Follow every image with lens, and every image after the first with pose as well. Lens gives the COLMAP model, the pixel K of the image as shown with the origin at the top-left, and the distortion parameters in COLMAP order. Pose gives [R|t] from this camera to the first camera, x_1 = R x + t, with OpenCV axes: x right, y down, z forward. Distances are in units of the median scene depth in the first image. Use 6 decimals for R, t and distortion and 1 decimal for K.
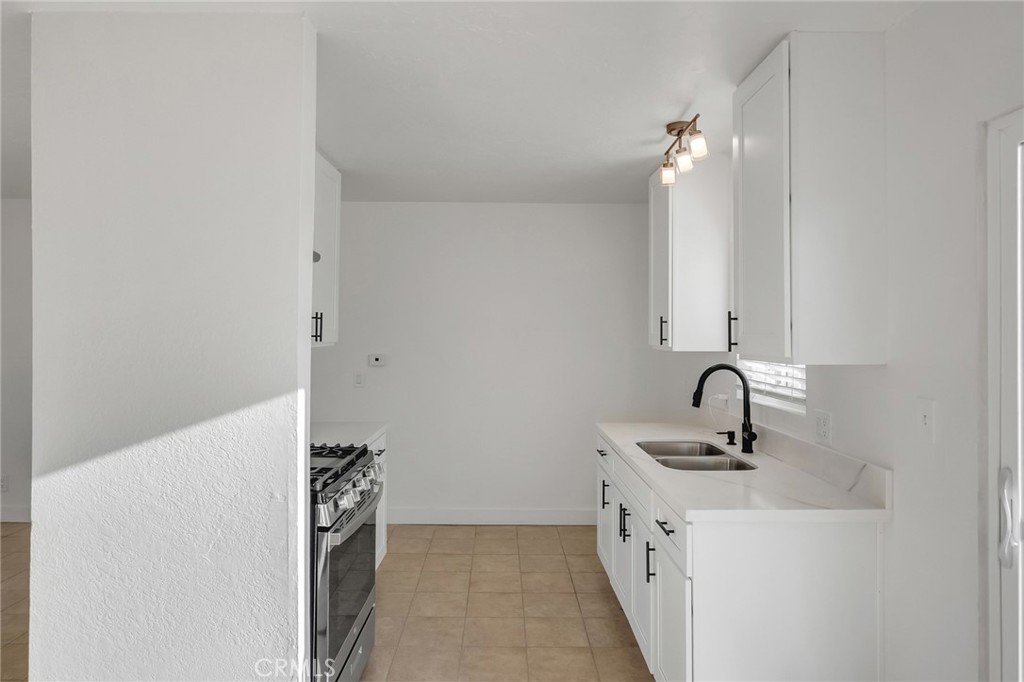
lens RADIAL K [[659.0, 0, 512.0], [0, 659.0, 341.0], [0, 0, 1]] dist [0.006569, 0.000865]
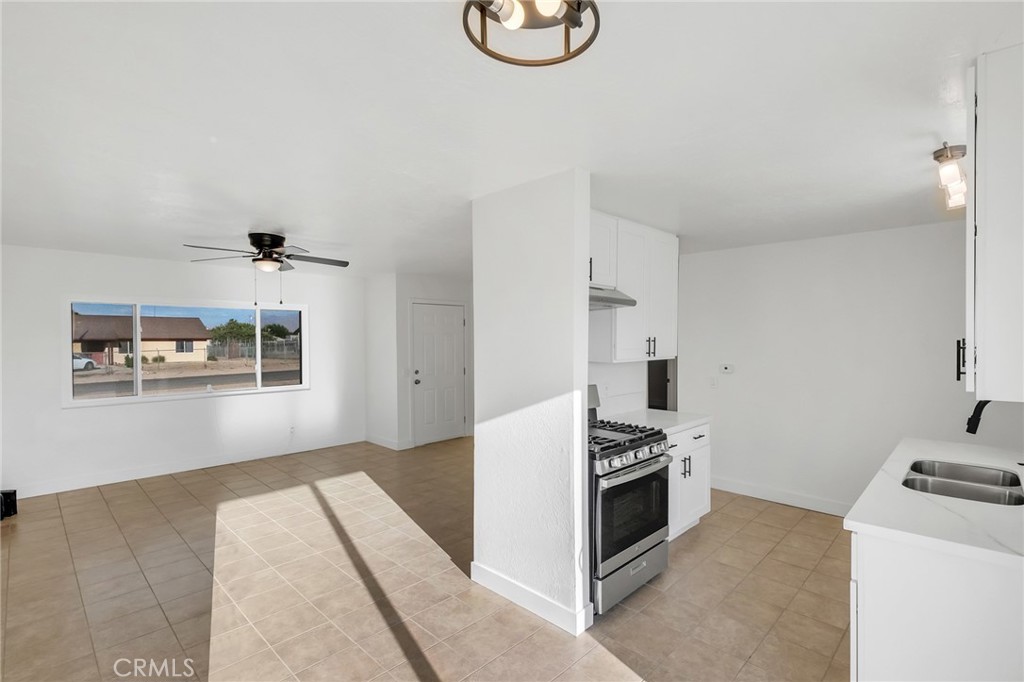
lens RADIAL K [[492.2, 0, 512.0], [0, 492.2, 341.0], [0, 0, 1]] dist [-0.002790, -0.000456]
pose [[0.705179, -0.000527, -0.709029, 0.314874], [-0.002642, 0.999991, -0.003371, -0.034168], [0.709024, 0.004251, 0.705172, -0.013503]]
